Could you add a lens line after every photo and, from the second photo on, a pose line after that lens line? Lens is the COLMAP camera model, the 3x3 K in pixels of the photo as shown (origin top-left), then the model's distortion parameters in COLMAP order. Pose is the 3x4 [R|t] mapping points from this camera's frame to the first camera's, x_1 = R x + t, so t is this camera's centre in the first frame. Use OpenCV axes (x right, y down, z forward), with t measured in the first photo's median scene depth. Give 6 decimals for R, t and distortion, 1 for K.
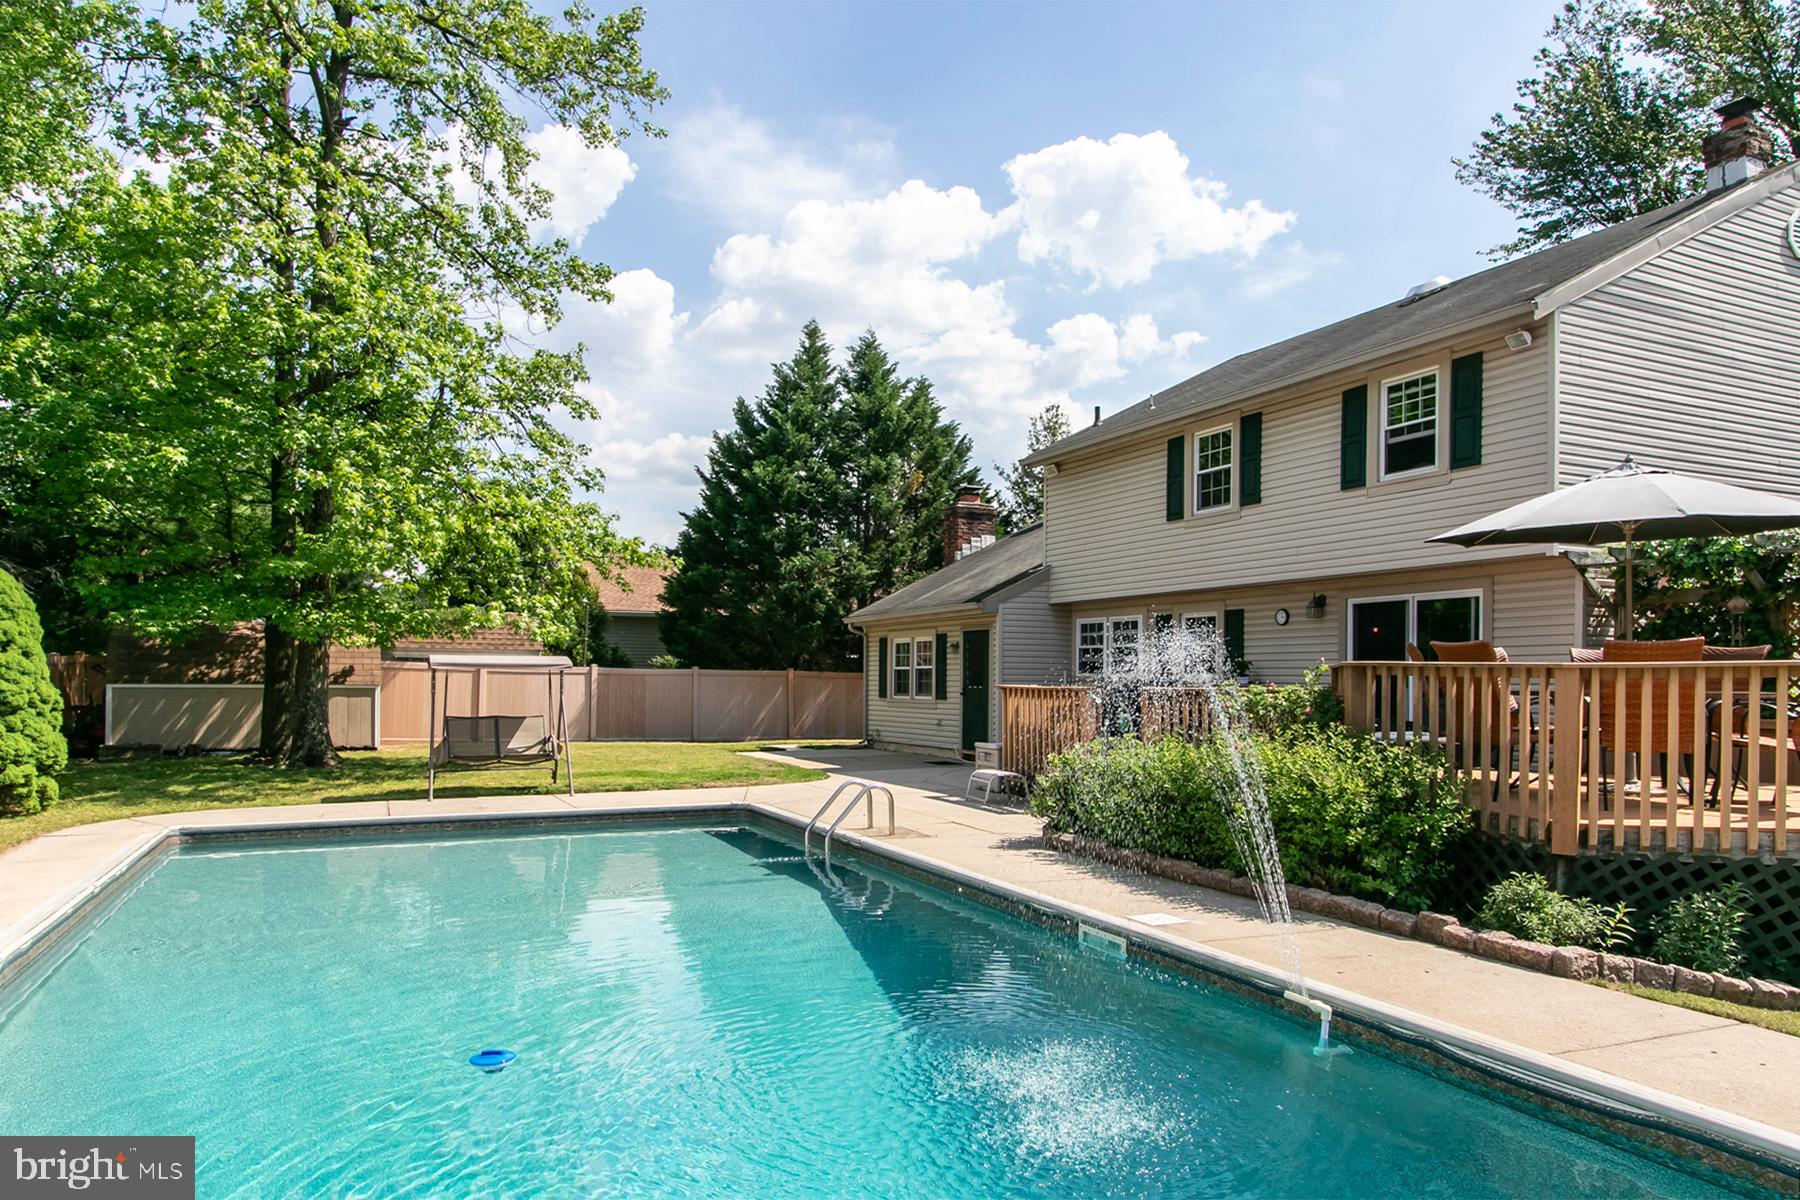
lens RADIAL K [[1140.0, 0, 904.3], [0, 1140.0, 613.5], [0, 0, 1]] dist [0.024435, -0.020518]
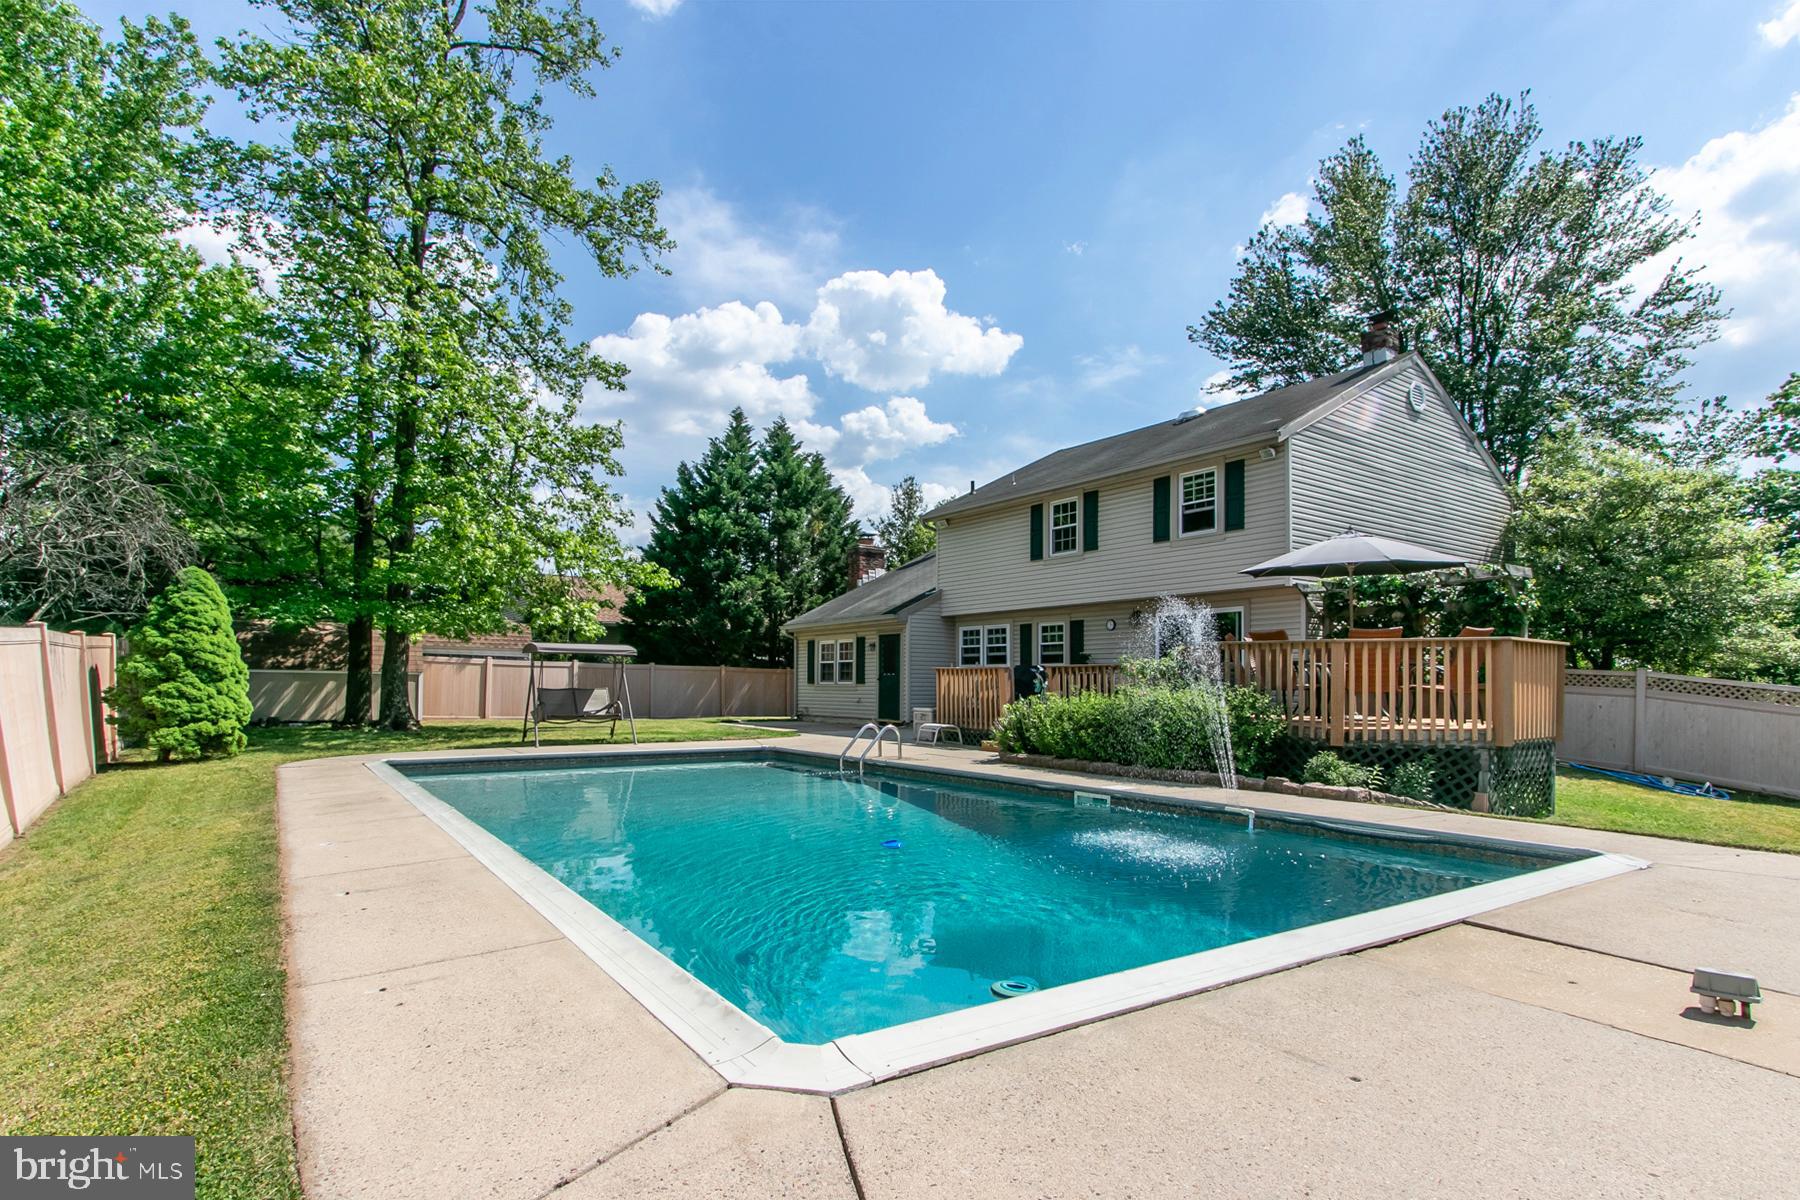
lens RADIAL K [[880.7, 0, 895.2], [0, 880.7, 601.3], [0, 0, 1]] dist [0.012625, 0.001269]
pose [[0.986682, 0.018575, 0.161598, -0.111040], [-0.012760, 0.999236, -0.036948, 0.014678], [-0.162160, 0.034394, 0.986165, -0.086094]]
